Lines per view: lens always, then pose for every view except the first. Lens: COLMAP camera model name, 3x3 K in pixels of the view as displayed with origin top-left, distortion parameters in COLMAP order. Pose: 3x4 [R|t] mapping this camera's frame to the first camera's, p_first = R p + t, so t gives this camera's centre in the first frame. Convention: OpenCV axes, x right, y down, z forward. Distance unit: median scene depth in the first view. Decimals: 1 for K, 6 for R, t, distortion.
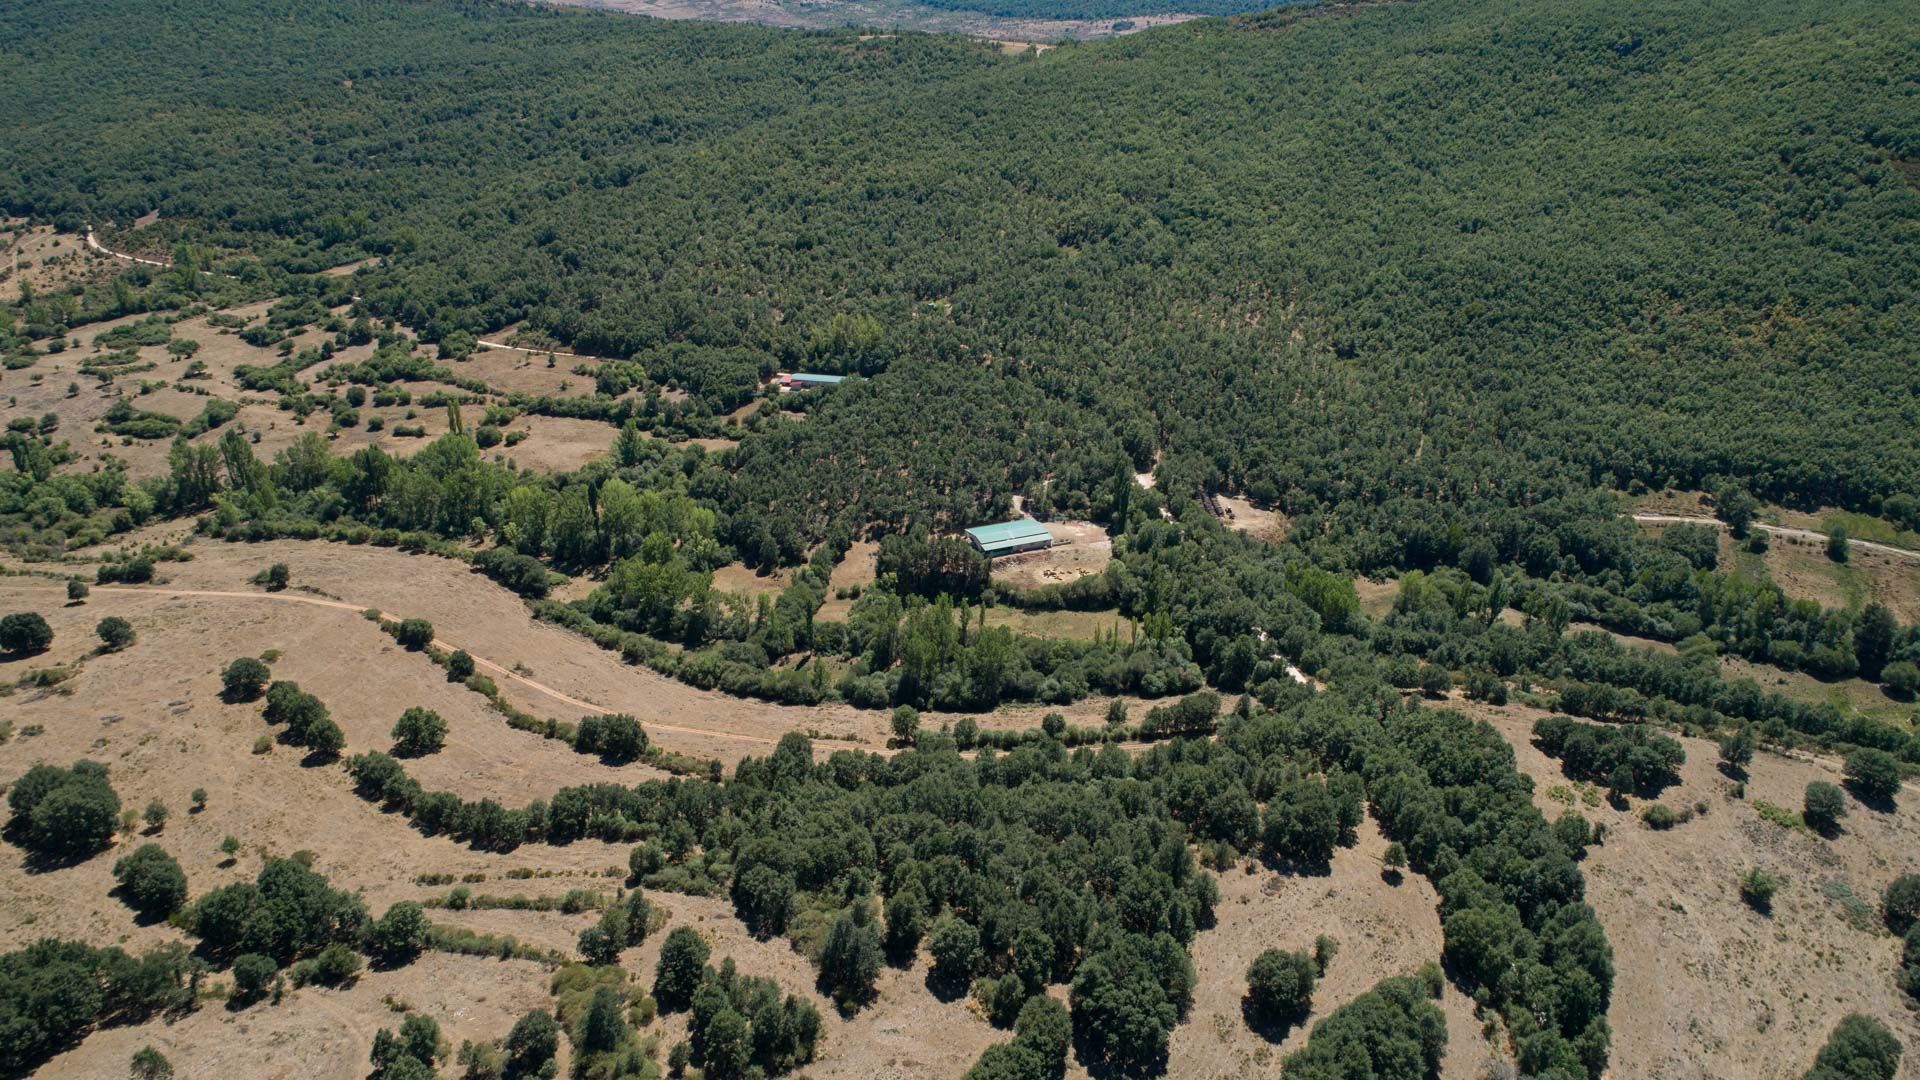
lens RADIAL K [[1509.9, 0, 960.0], [0, 1509.9, 540.0], [0, 0, 1]] dist [-0.000705, 0.005549]
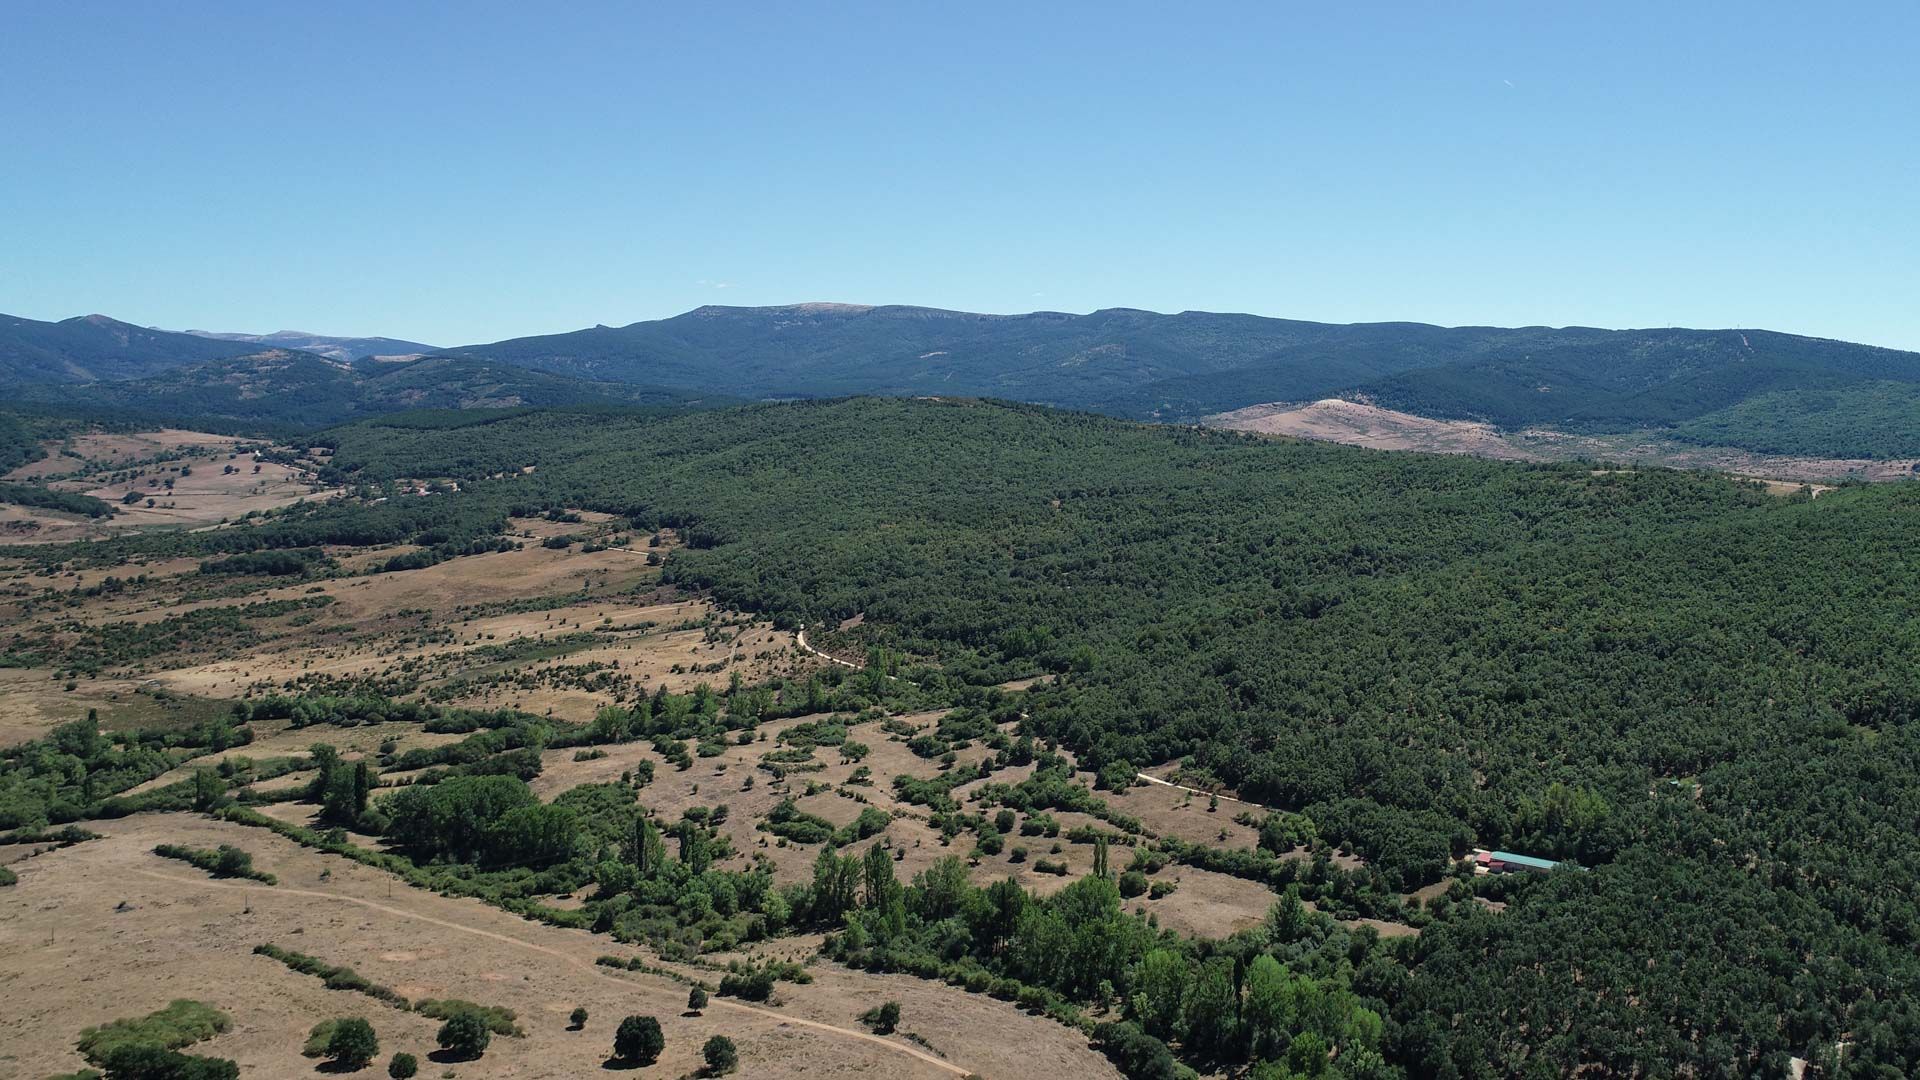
lens RADIAL K [[1509.9, 0, 960.0], [0, 1509.9, 540.0], [0, 0, 1]] dist [-0.000705, 0.005549]
pose [[0.900259, 0.043206, -0.433205, -0.021991], [-0.158334, 0.959415, -0.233353, -0.034663], [0.405541, 0.278670, 0.870563, 0.106298]]
